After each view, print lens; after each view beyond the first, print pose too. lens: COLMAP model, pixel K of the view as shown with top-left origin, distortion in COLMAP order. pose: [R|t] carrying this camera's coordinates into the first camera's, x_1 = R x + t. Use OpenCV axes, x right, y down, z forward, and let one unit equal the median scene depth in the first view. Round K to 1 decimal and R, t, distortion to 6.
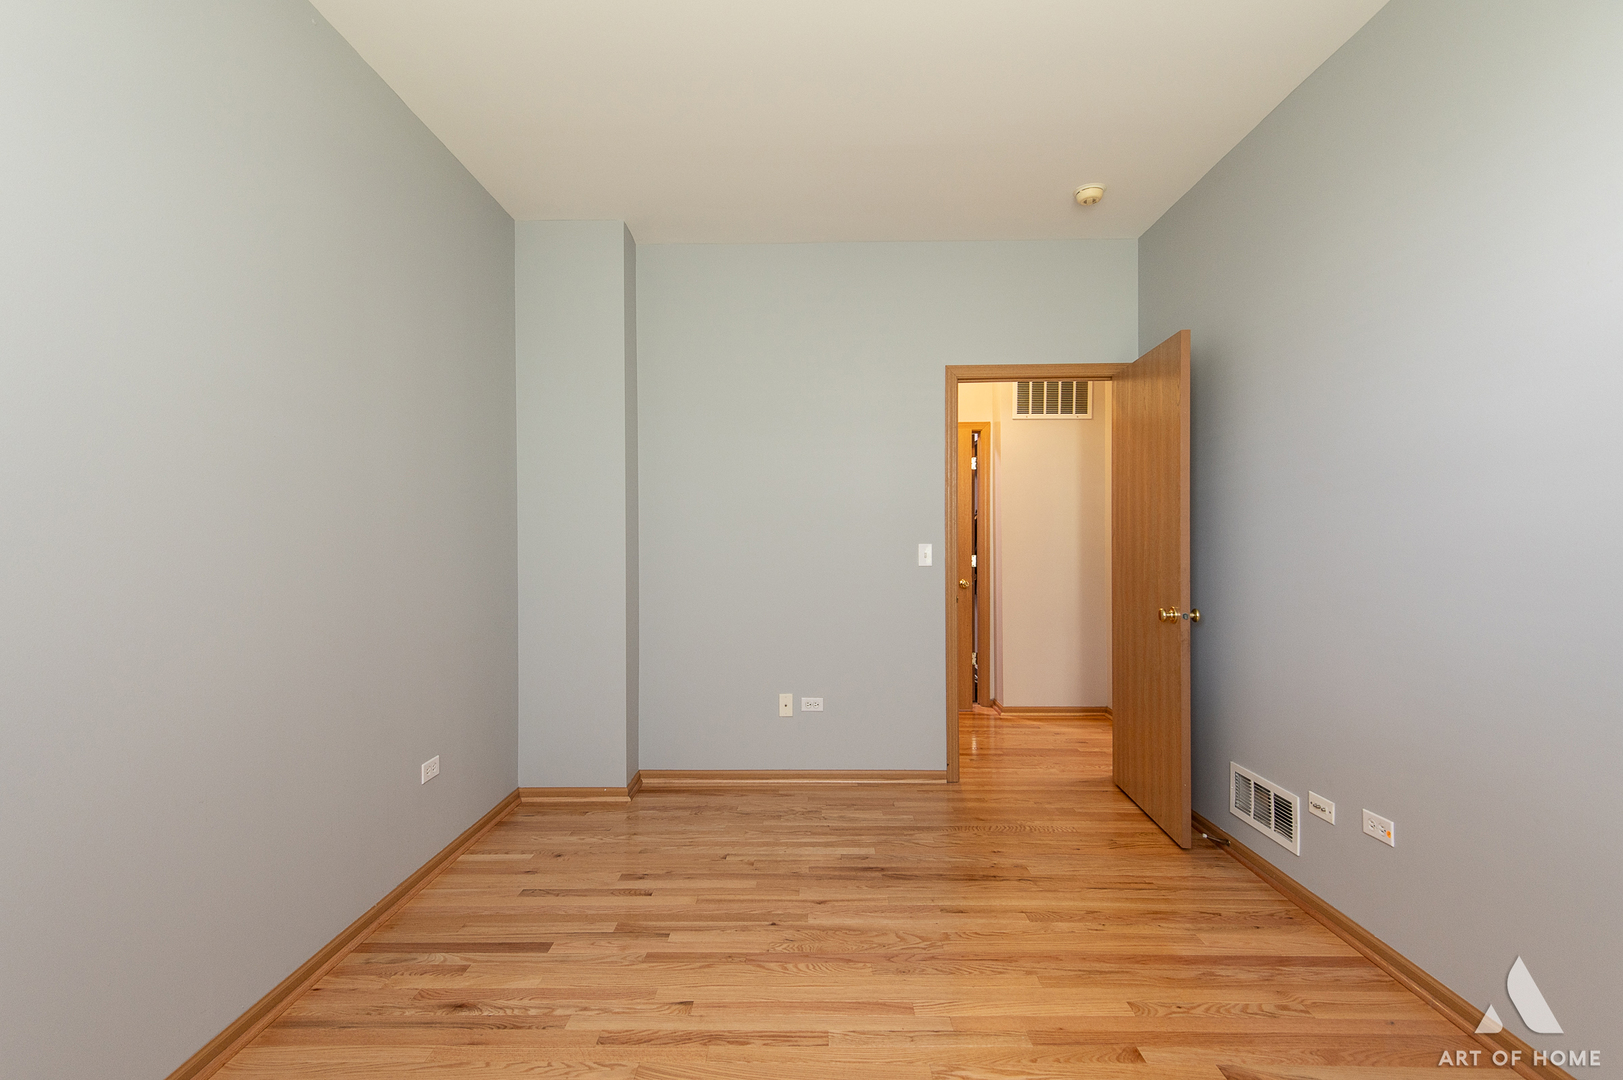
lens RADIAL K [[729.0, 0, 804.1], [0, 729.0, 542.8], [0, 0, 1]] dist [0.030021, -0.014323]
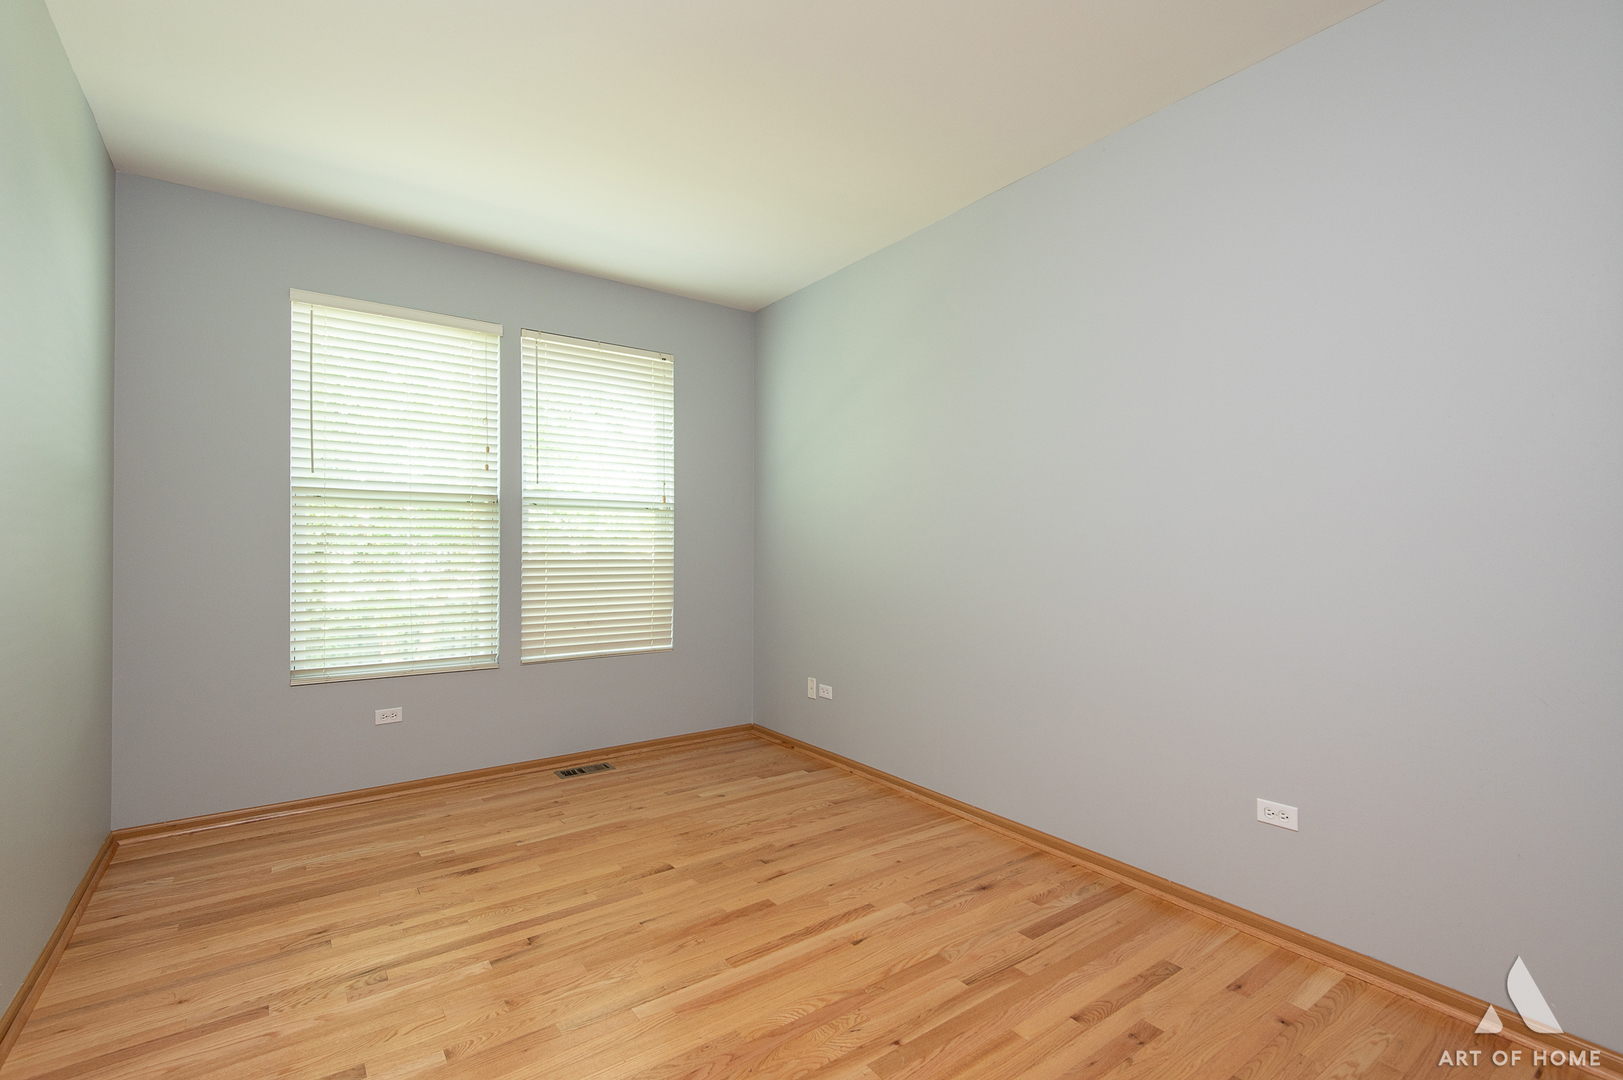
lens RADIAL K [[729.0, 0, 804.1], [0, 729.0, 542.8], [0, 0, 1]] dist [0.030021, -0.014323]
pose [[-0.803454, 0.001011, -0.595366, 0.545346], [0.000793, 0.999999, 0.000627, -0.003879], [0.595367, 0.000032, -0.803454, 1.726589]]
